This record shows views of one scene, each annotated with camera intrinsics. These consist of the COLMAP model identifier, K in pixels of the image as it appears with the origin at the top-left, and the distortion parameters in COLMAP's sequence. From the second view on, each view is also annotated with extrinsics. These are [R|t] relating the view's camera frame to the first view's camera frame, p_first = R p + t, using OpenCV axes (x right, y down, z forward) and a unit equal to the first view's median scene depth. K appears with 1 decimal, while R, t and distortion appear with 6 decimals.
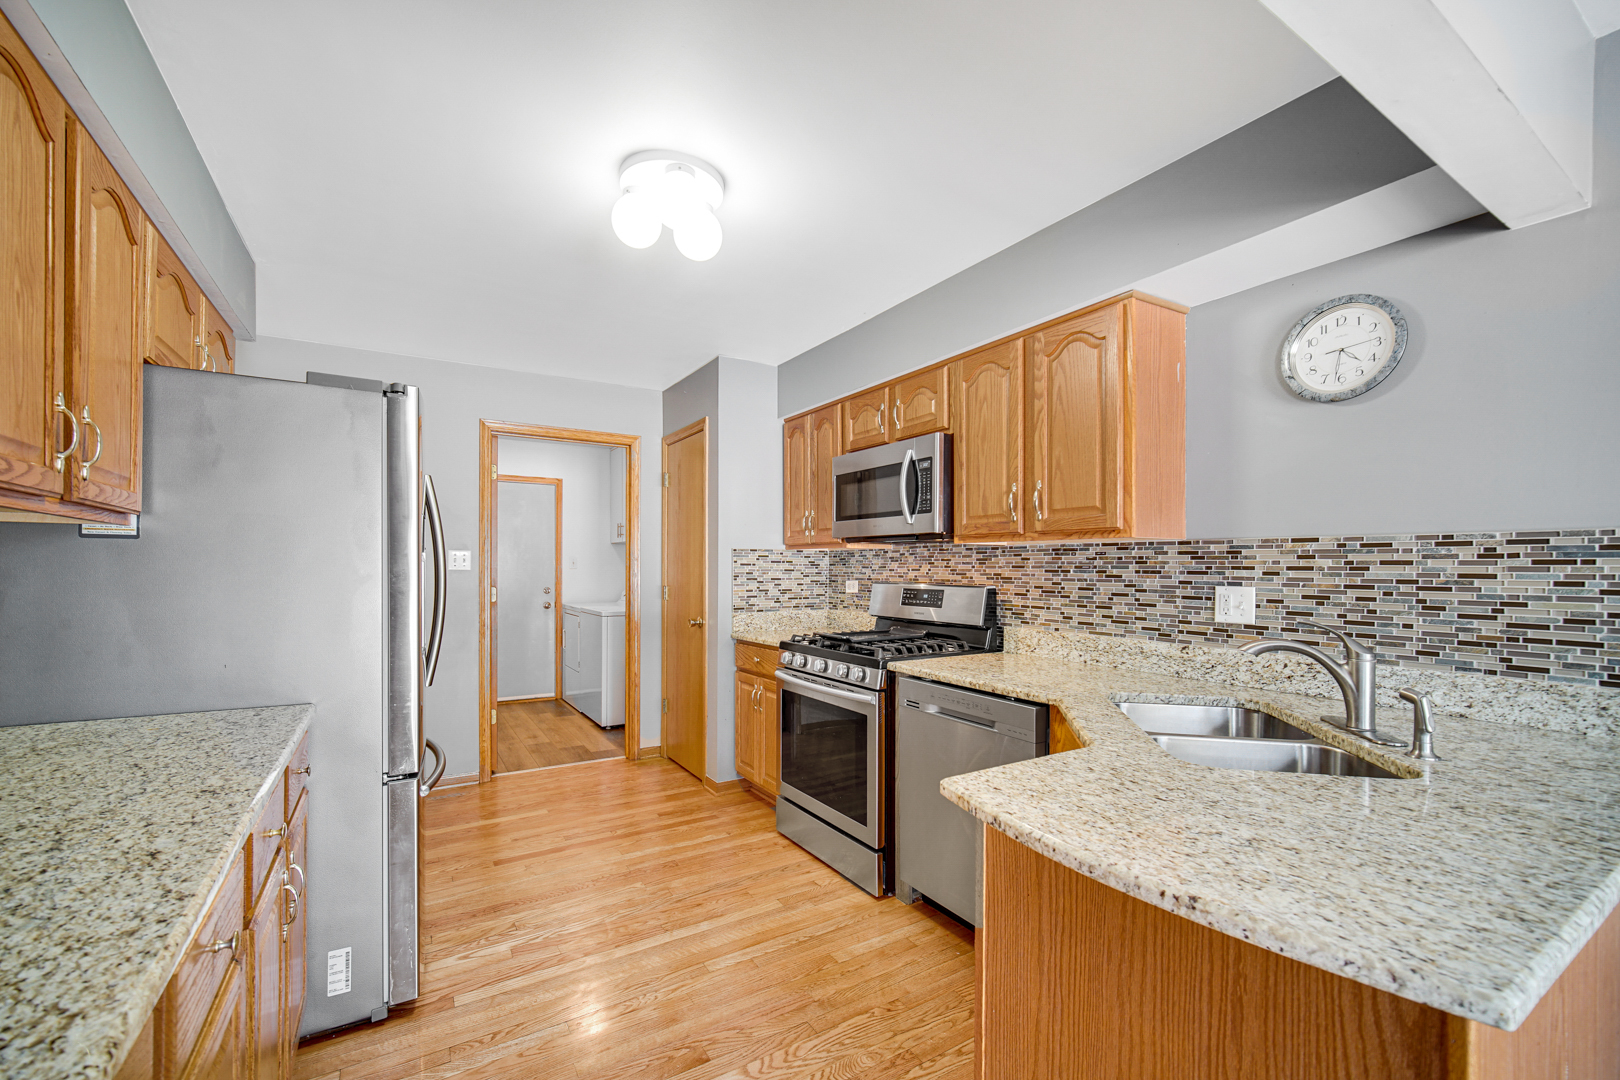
lens RADIAL K [[656.7, 0, 795.1], [0, 656.7, 570.3], [0, 0, 1]] dist [-0.000763, -0.000034]
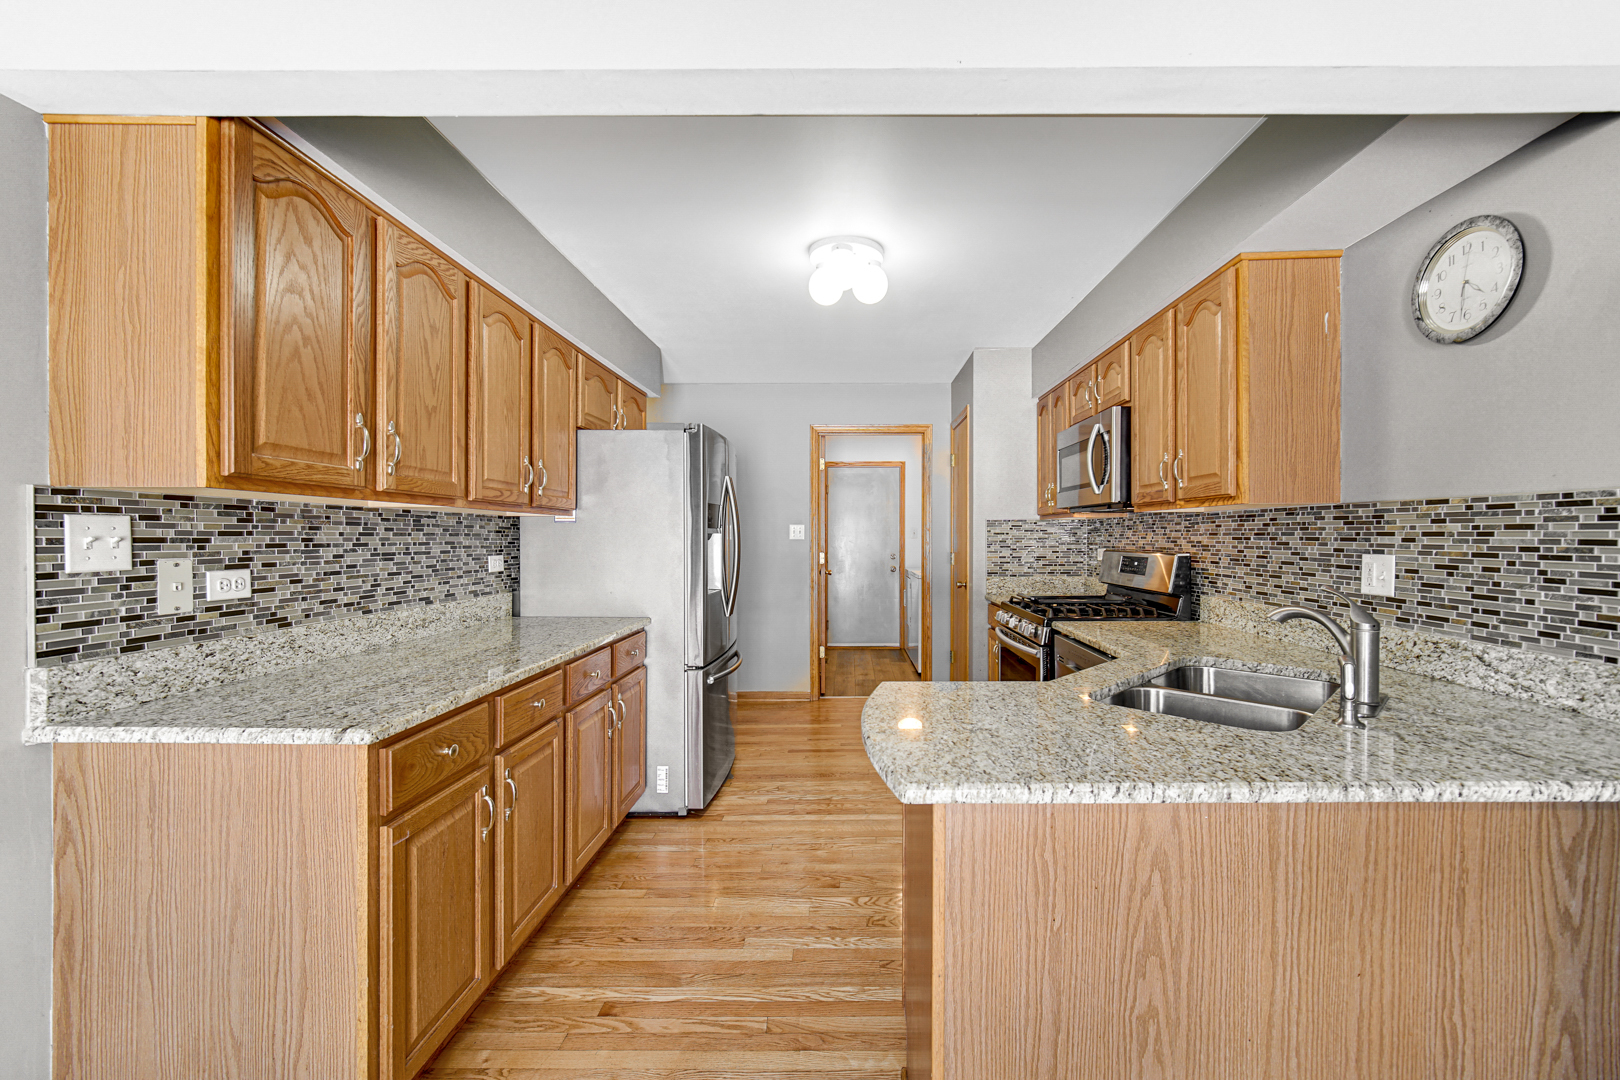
lens RADIAL K [[634.8, 0, 828.5], [0, 634.8, 541.0], [0, 0, 1]] dist [-0.003434, 0.000306]
pose [[0.848542, -0.001947, -0.529125, 0.419611], [0.003226, 0.999994, 0.001493, 0.001977], [0.529119, -0.002974, 0.848543, -0.117446]]
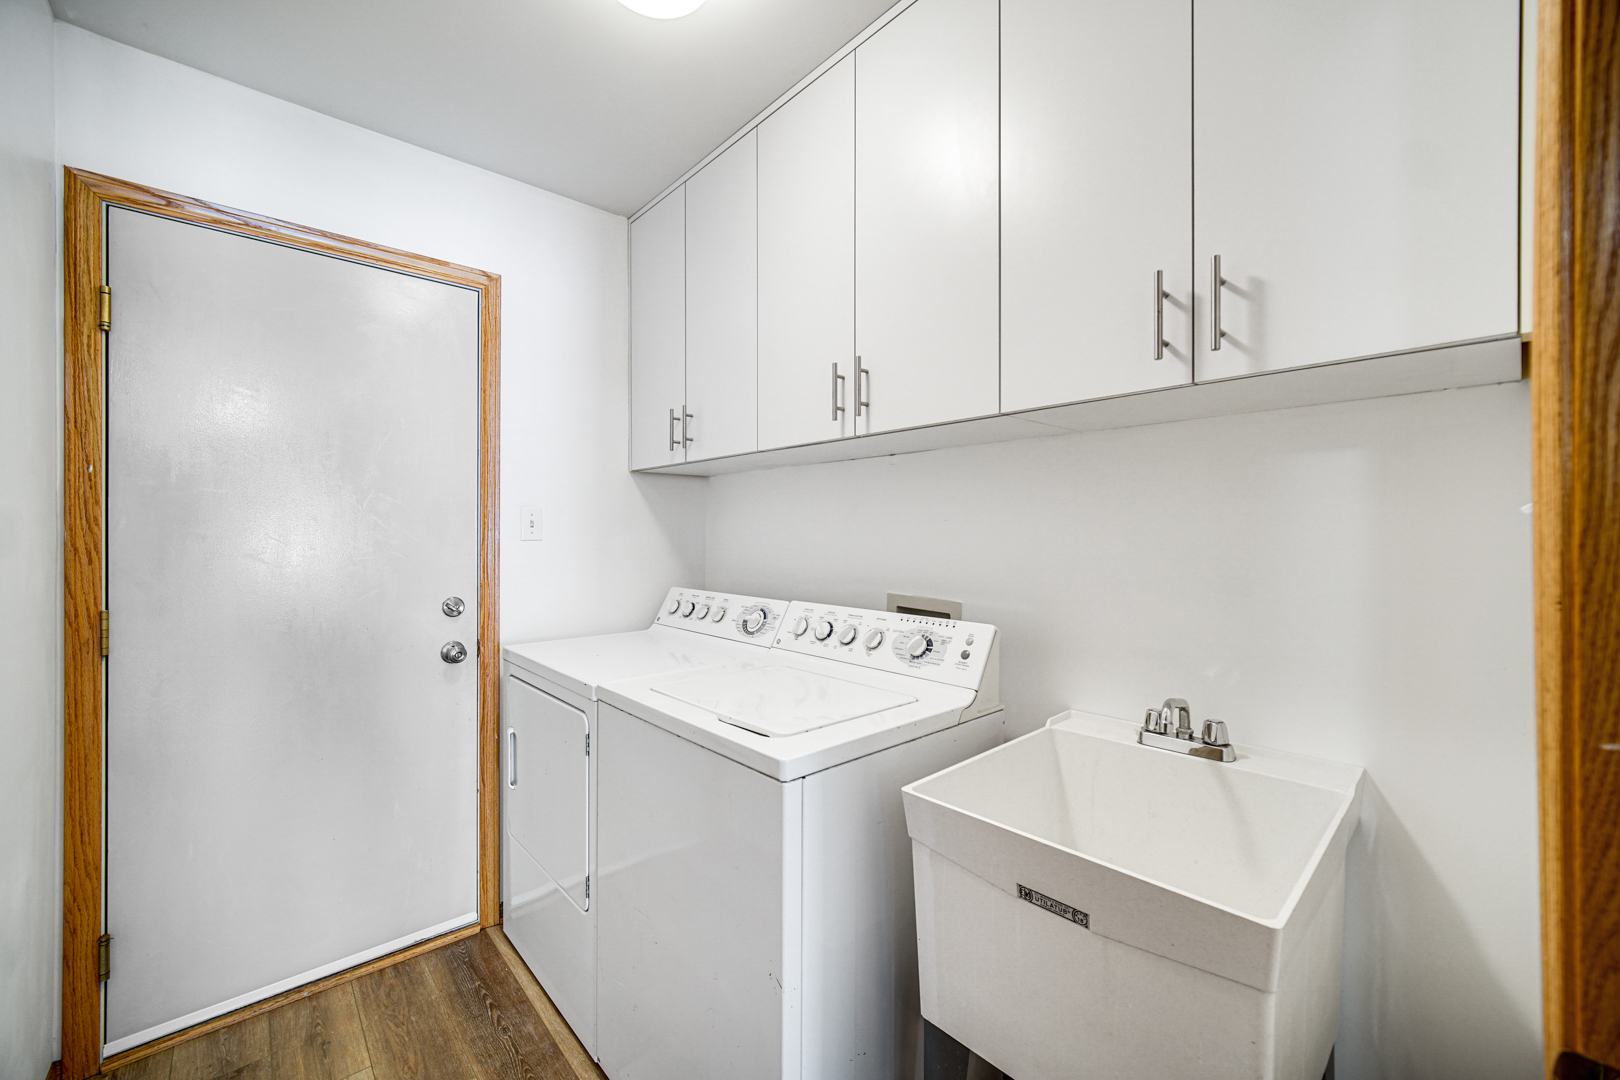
lens RADIAL K [[634.8, 0, 812.9], [0, 634.8, 538.2], [0, 0, 1]] dist [-0.003434, 0.000306]
pose [[0.981625, -0.000387, 0.190822, -0.840919], [0.000078, 0.999999, 0.001629, -0.014288], [-0.190822, -0.001584, 0.981623, 2.105891]]
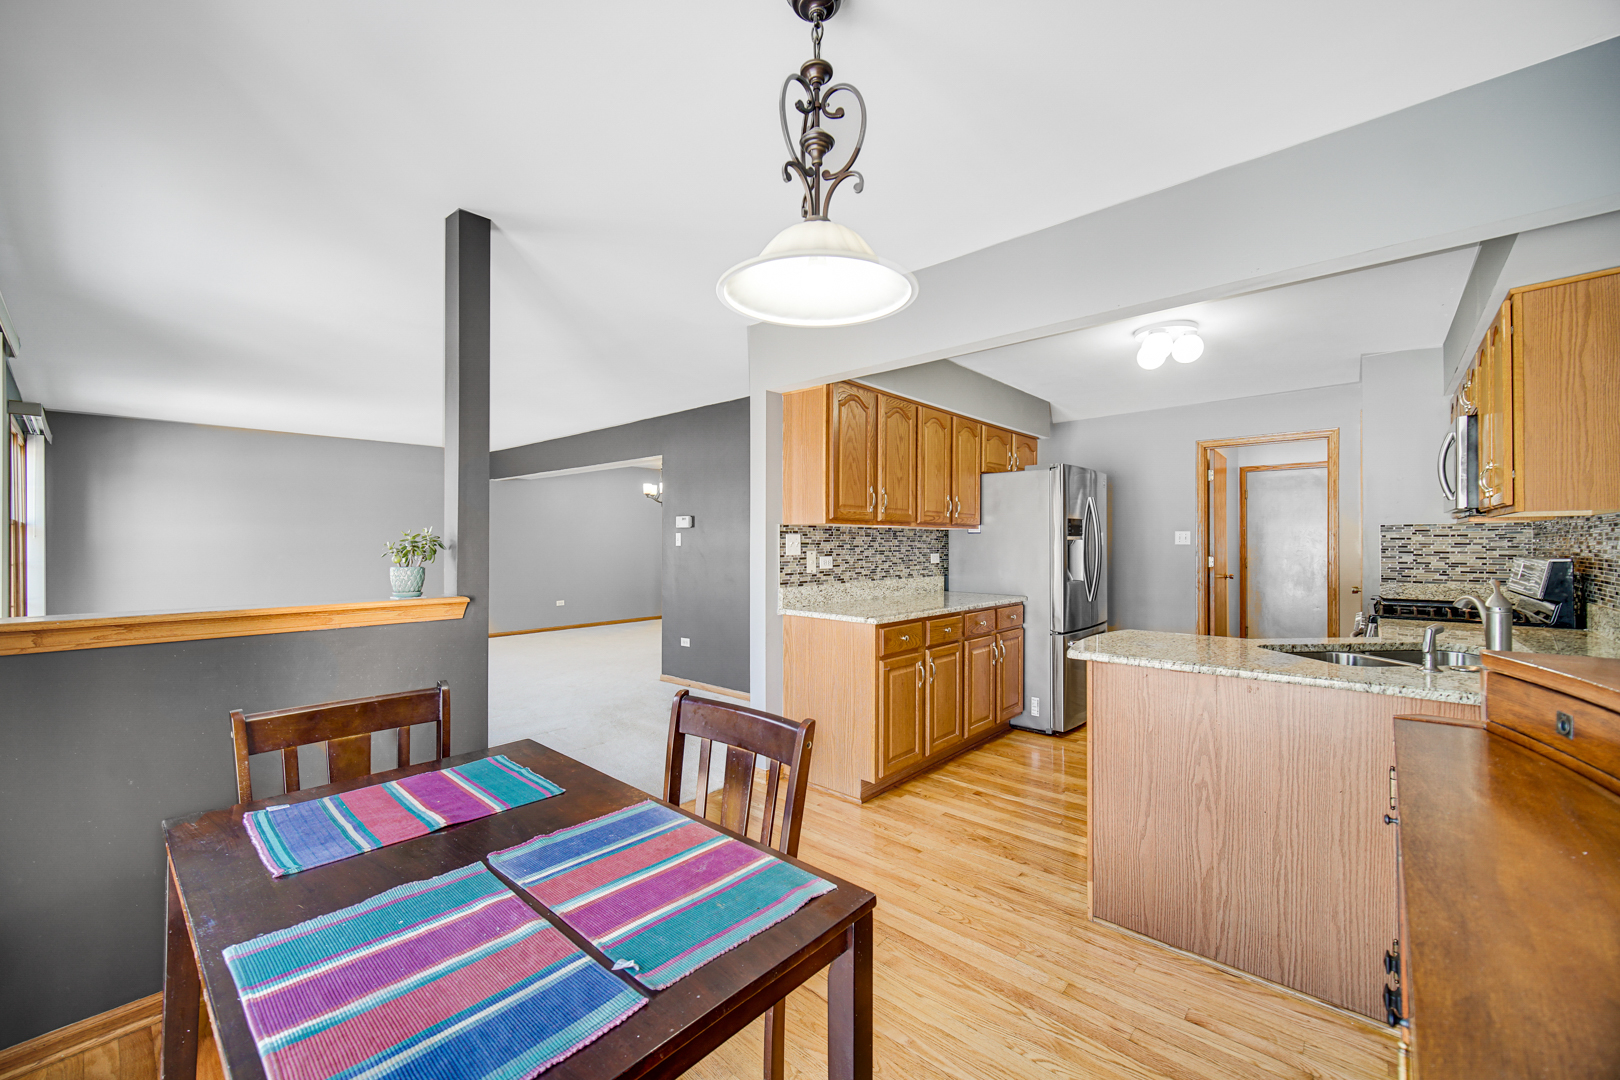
lens RADIAL K [[634.8, 0, 811.5], [0, 634.8, 537.9], [0, 0, 1]] dist [-0.003434, 0.000306]
pose [[0.293677, -0.012653, -0.955821, 1.083554], [-0.000211, 0.999912, -0.013301, 0.007111], [0.955905, 0.004108, 0.293648, -0.408068]]
